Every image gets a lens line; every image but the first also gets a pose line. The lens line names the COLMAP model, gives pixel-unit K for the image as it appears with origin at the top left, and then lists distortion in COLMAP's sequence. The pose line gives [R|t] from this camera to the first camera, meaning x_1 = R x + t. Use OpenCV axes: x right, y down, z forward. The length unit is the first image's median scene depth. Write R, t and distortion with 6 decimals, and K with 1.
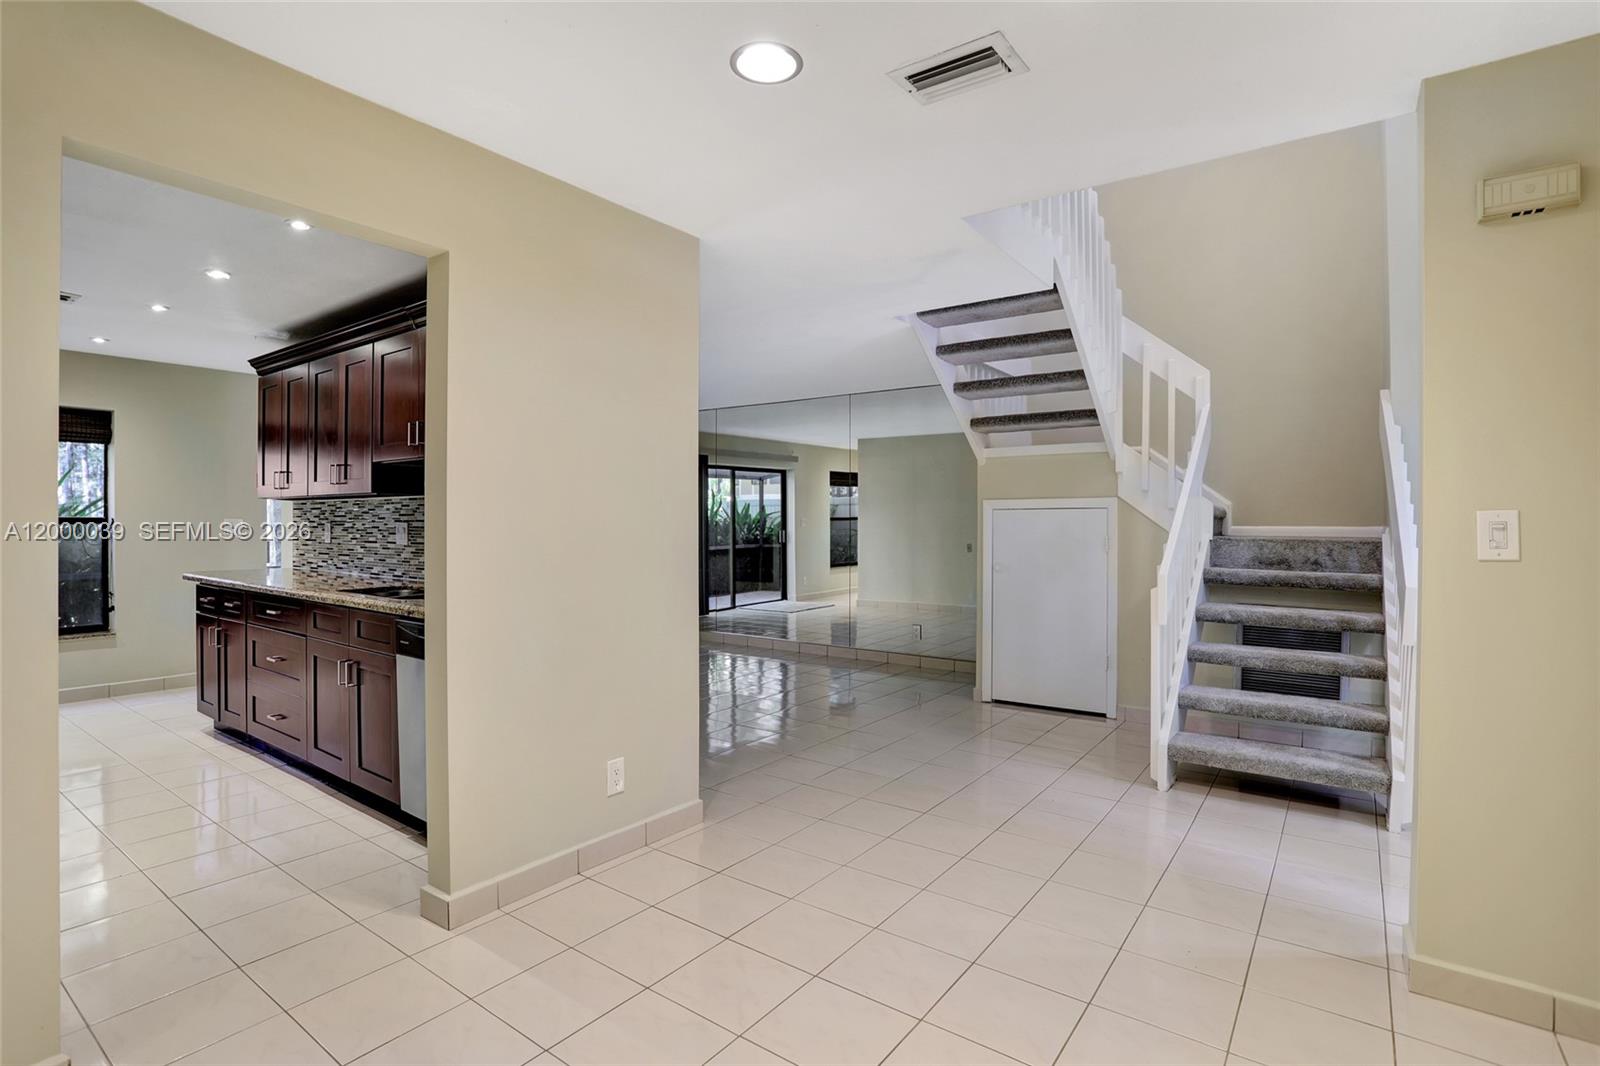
lens RADIAL K [[770.0, 0, 787.4], [0, 770.0, 537.6], [0, 0, 1]] dist [-0.022713, 0.000453]
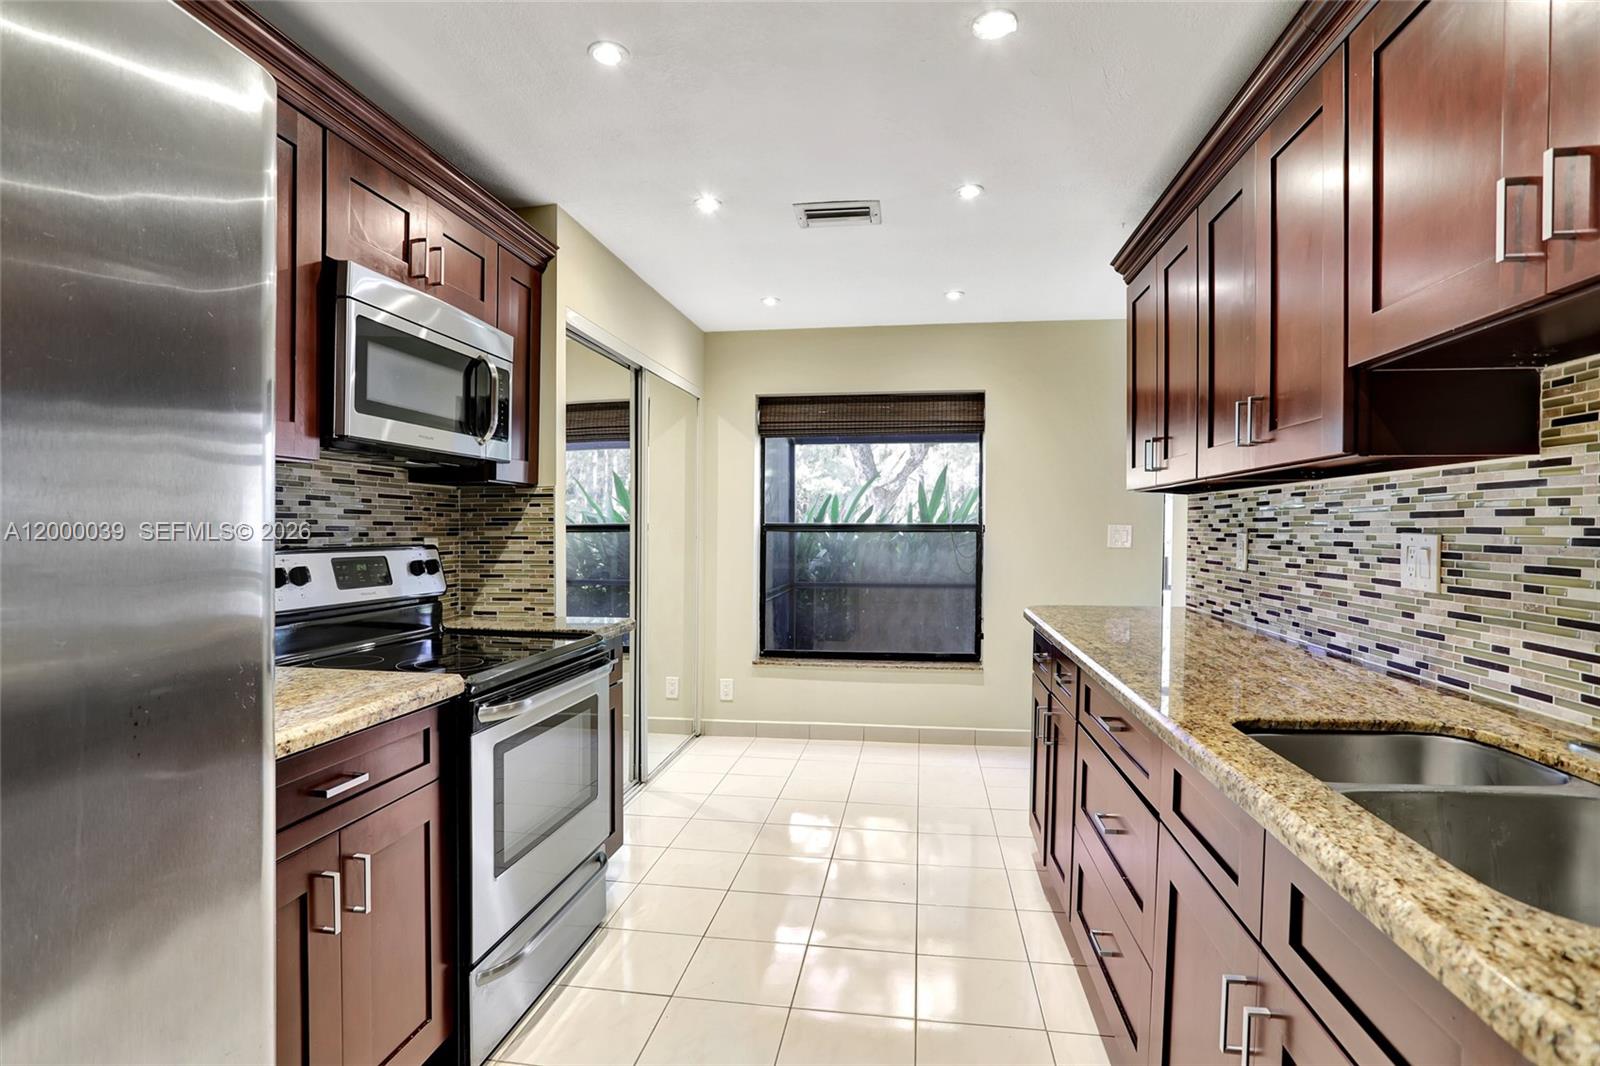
lens RADIAL K [[770.0, 0, 786.9], [0, 770.0, 546.3], [0, 0, 1]] dist [-0.022713, 0.000453]
pose [[0.452182, 0.015928, -0.891783, -0.286184], [-0.010826, 0.999865, 0.012369, -0.013914], [0.891860, 0.004061, 0.452294, 0.504244]]
